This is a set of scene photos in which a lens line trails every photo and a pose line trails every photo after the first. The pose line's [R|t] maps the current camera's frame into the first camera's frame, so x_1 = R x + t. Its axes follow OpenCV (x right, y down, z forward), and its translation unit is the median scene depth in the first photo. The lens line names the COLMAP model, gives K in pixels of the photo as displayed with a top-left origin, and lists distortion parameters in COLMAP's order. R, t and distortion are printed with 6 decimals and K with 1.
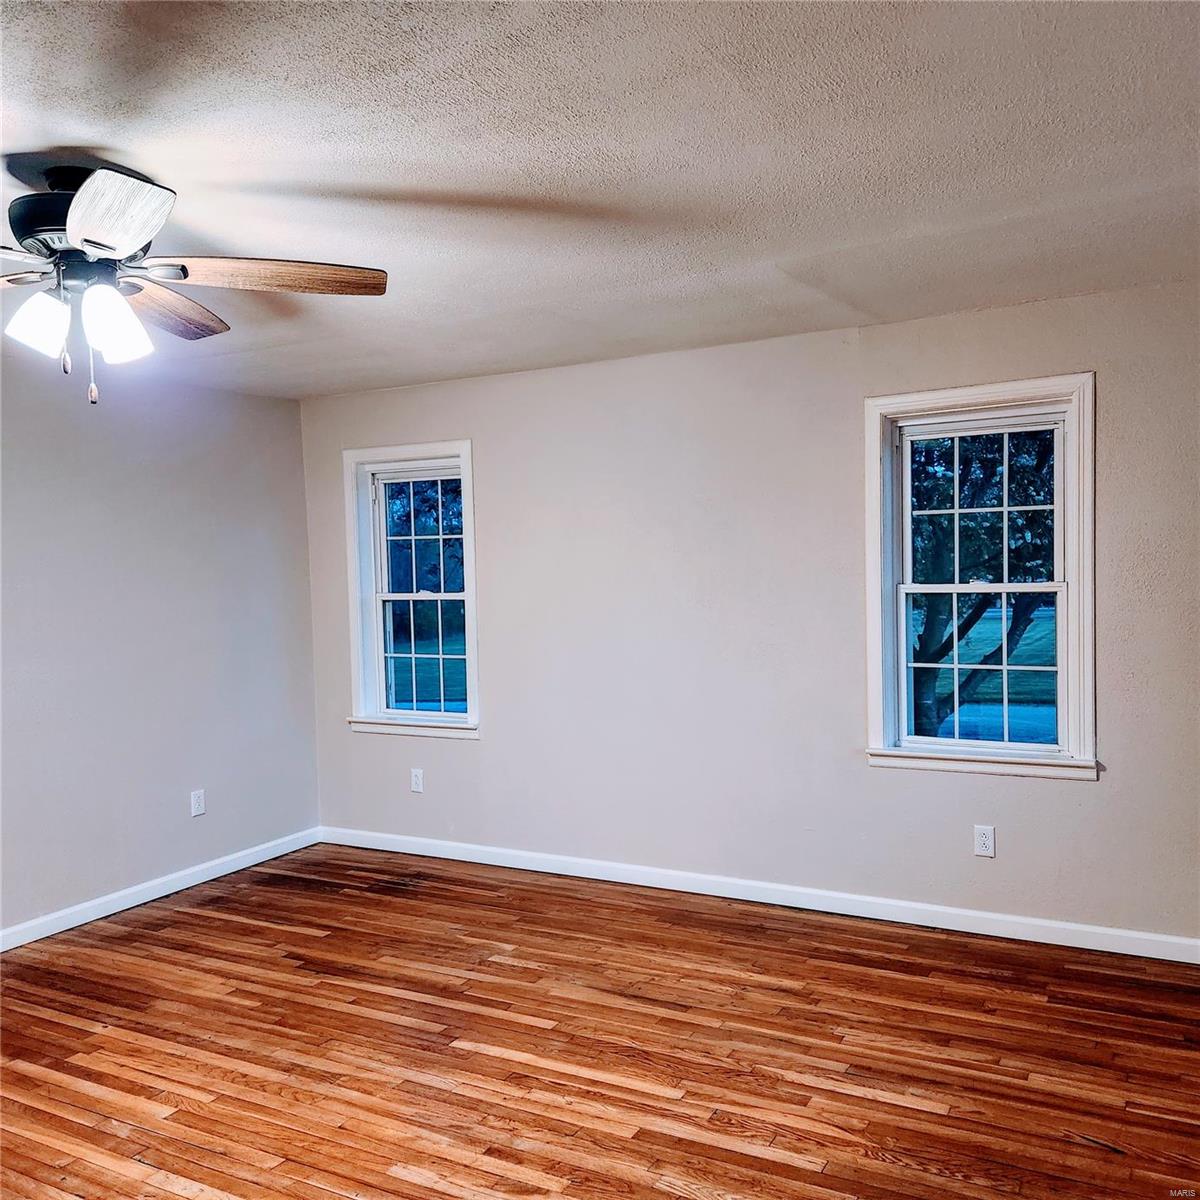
lens RADIAL K [[1067.2, 0, 613.9], [0, 1067.2, 595.3], [0, 0, 1]] dist [0.096196, -0.110708]
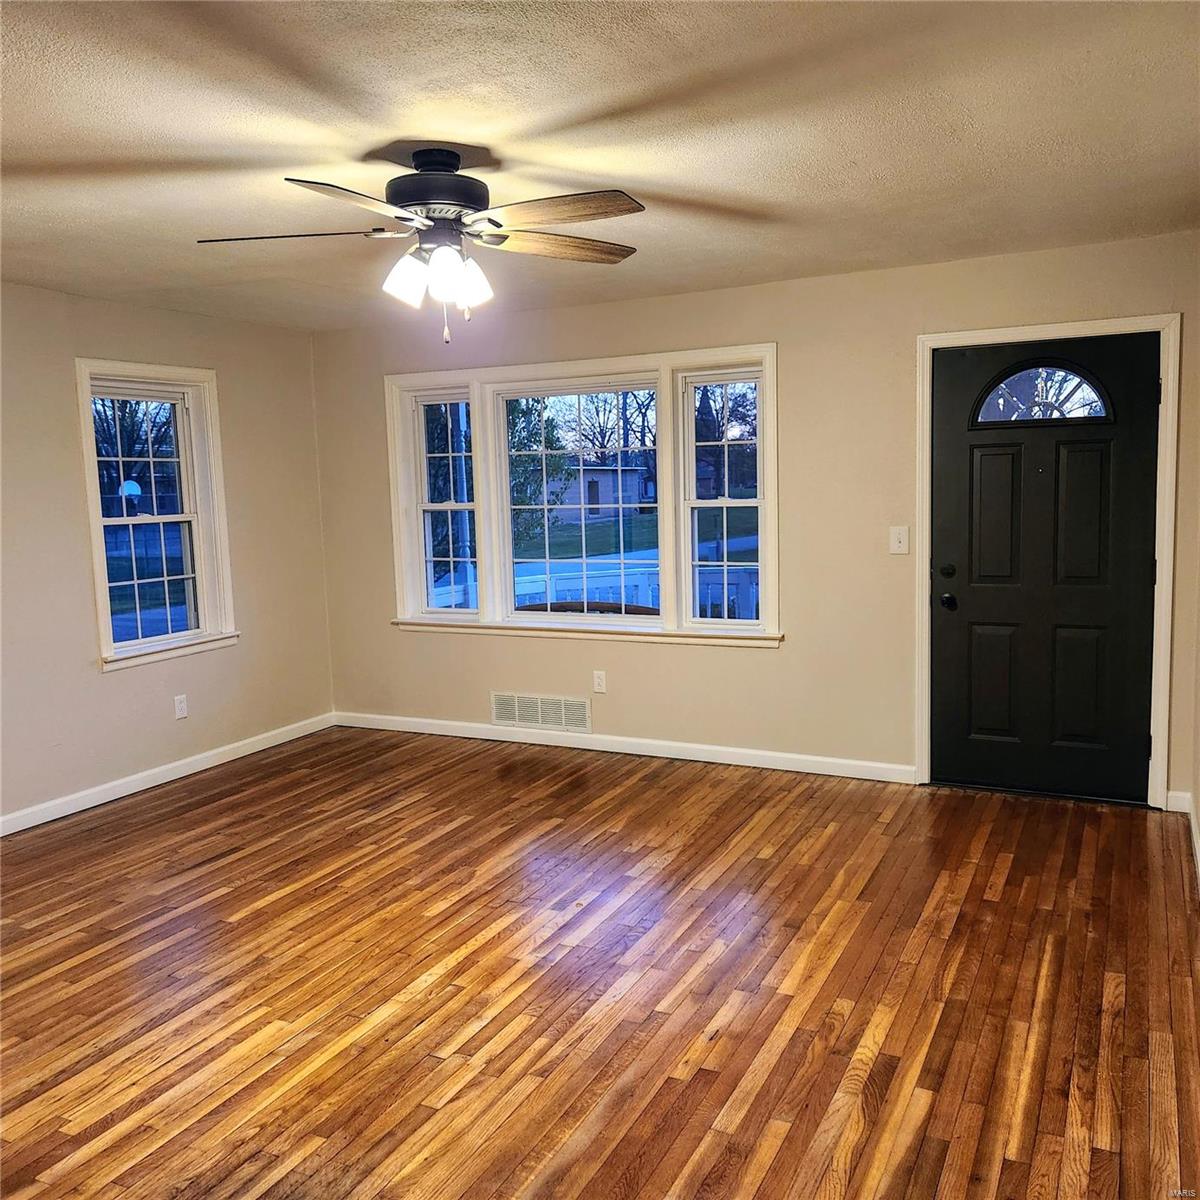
lens RADIAL K [[1067.2, 0, 613.9], [0, 1067.2, 595.3], [0, 0, 1]] dist [0.096196, -0.110708]
pose [[-0.049044, -0.081405, 0.995474, -1.282070], [0.062977, 0.994438, 0.084423, 0.011322], [-0.996809, 0.066832, -0.043645, 0.648412]]
